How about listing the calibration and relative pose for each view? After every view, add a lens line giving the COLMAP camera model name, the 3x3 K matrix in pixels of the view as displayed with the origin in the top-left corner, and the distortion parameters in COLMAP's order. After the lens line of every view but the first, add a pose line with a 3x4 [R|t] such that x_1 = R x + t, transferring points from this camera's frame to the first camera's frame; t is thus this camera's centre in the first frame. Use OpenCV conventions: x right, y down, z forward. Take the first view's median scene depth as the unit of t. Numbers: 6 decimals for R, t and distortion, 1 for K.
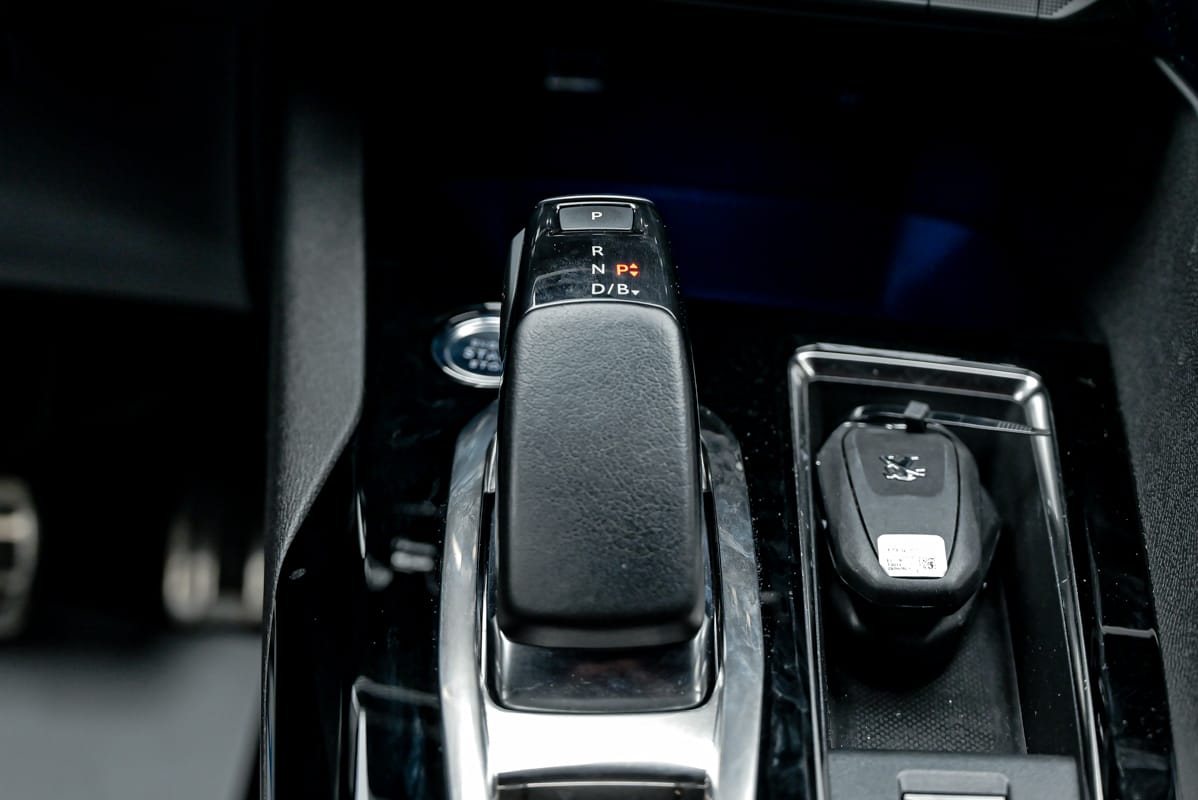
lens RADIAL K [[2707.4, 0, 601.0], [0, 2707.4, 398.9], [0, 0, 1]] dist [0.002024, 0.000000]
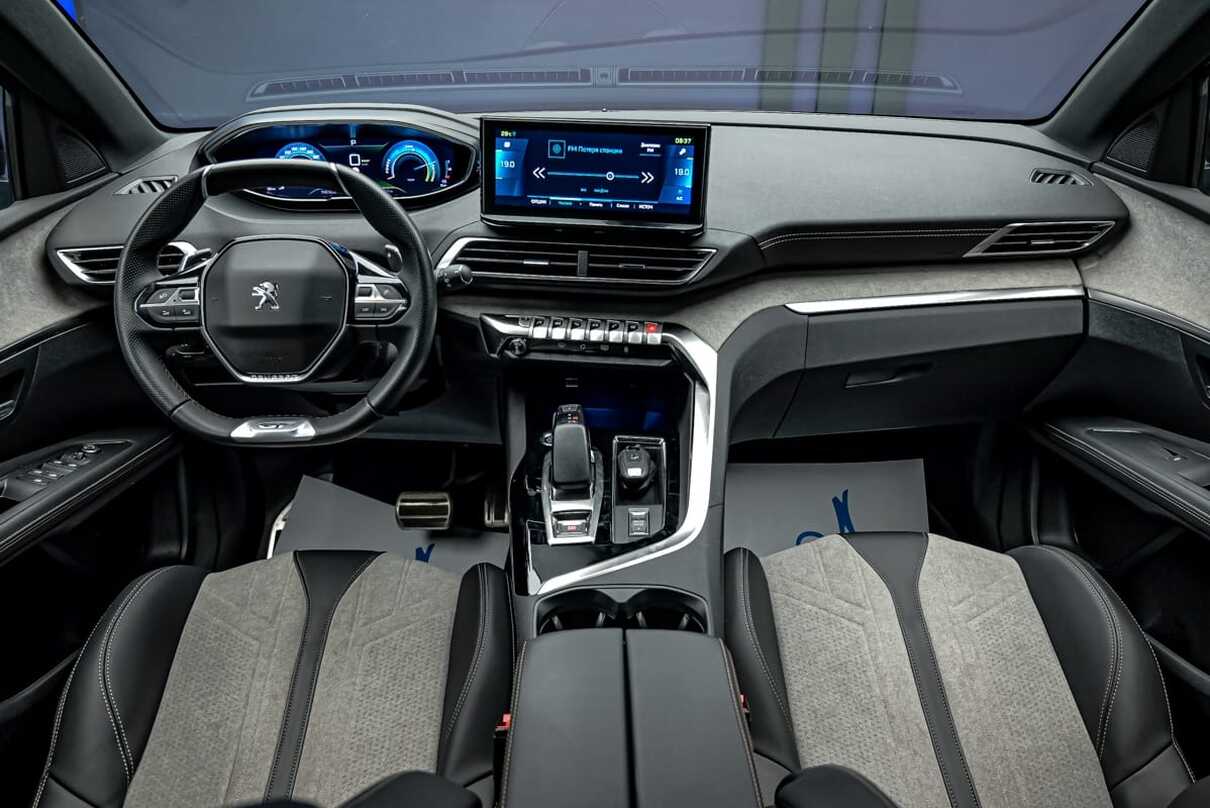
lens RADIAL K [[879.4, 0, 594.1], [0, 879.4, 403.5], [0, 0, 1]] dist [-0.009778, -0.001295]
pose [[0.998566, -0.049243, -0.020983, 0.078327], [0.046422, 0.991867, -0.118515, 0.118983], [0.026648, 0.117371, 0.992731, -0.625554]]
